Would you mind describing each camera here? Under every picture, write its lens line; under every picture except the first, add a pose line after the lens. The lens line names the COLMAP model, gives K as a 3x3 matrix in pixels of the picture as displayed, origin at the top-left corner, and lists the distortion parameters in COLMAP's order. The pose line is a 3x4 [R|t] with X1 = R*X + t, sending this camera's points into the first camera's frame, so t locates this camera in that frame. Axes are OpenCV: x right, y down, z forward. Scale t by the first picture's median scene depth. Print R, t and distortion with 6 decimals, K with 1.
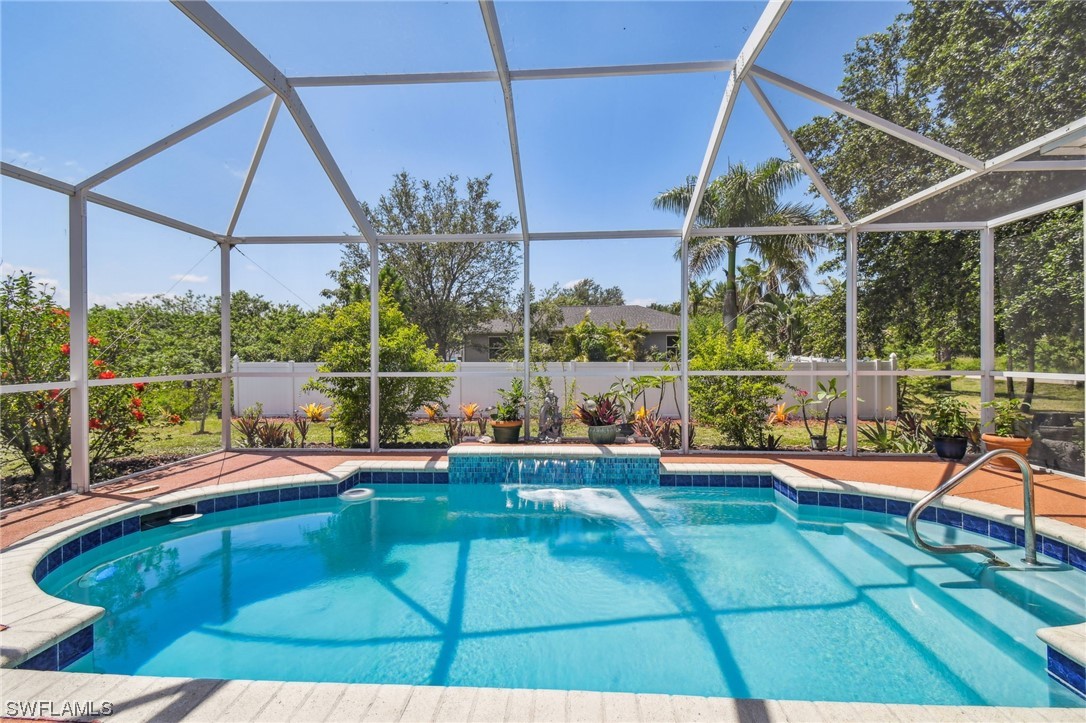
lens RADIAL K [[487.6, 0, 543.4], [0, 487.6, 352.1], [0, 0, 1]] dist [0.029448, -0.002151]
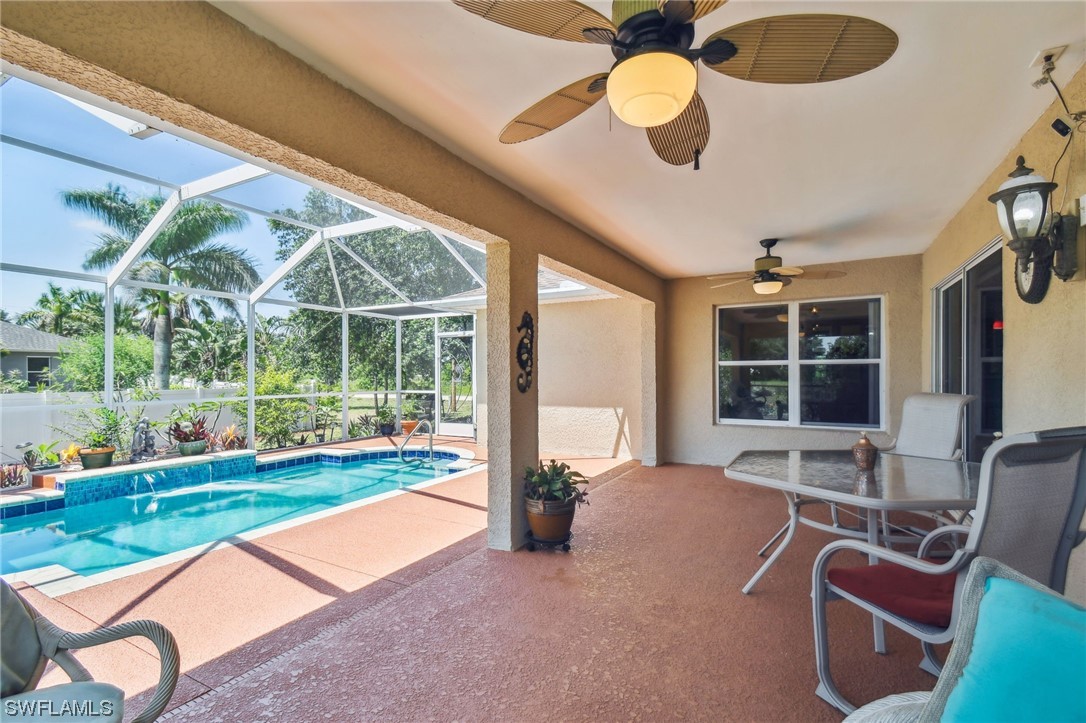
lens RADIAL K [[487.6, 0, 542.9], [0, 487.6, 369.9], [0, 0, 1]] dist [0.029448, -0.002151]
pose [[0.434765, 0.009138, 0.900497, -0.659429], [0.002281, 0.999934, -0.011248, -0.020979], [-0.900541, 0.006944, 0.434716, -0.398541]]
